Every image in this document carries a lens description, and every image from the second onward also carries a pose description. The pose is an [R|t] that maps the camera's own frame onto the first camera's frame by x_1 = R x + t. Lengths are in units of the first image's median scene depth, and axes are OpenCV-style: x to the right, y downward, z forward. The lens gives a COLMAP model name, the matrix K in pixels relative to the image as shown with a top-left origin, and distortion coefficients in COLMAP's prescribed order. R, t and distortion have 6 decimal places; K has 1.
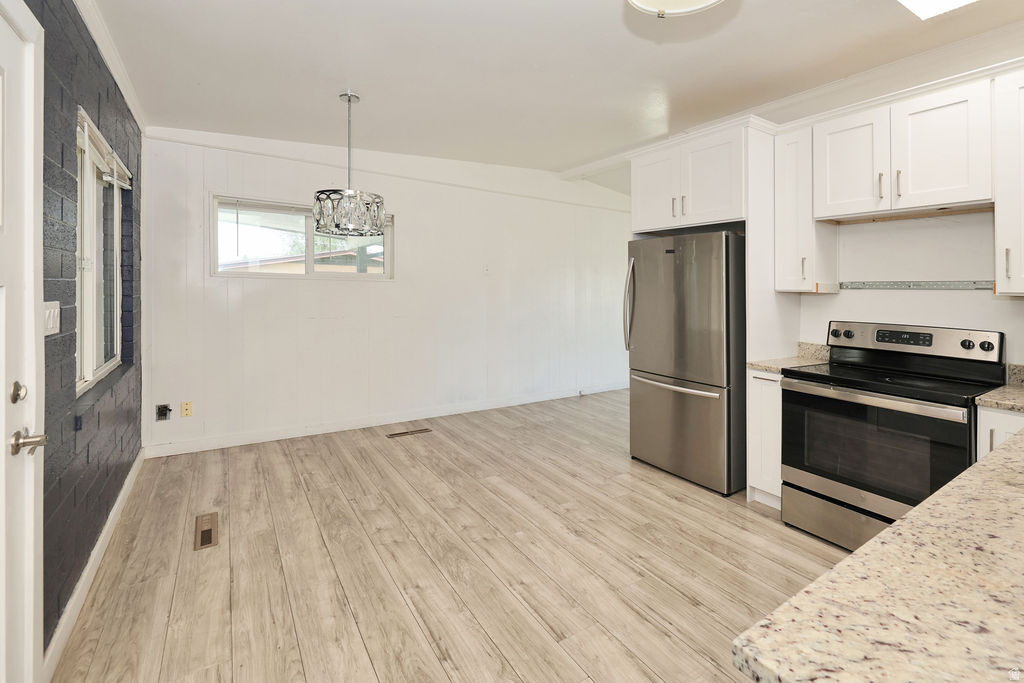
lens RADIAL K [[445.2, 0, 535.7], [0, 445.2, 301.2], [0, 0, 1]] dist [-0.002076, -0.000679]
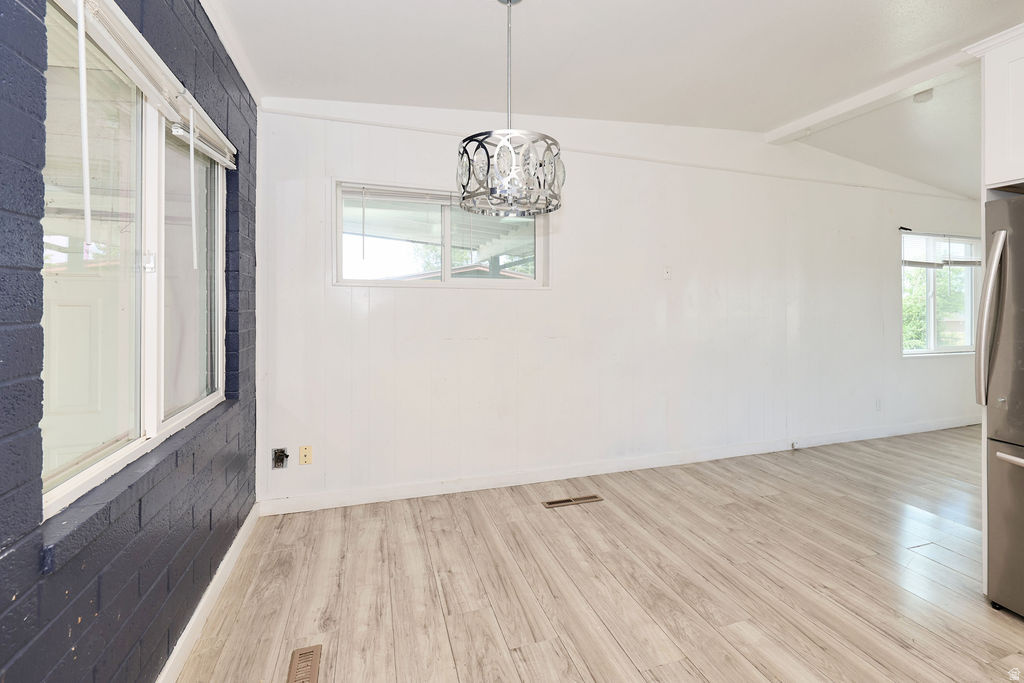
lens RADIAL K [[445.2, 0, 513.0], [0, 445.2, 297.4], [0, 0, 1]] dist [-0.002076, -0.000679]
pose [[0.953983, -0.017848, -0.299329, -0.214247], [0.005209, 0.999063, -0.042970, 0.000661], [0.299815, 0.039433, 0.953182, 0.384273]]
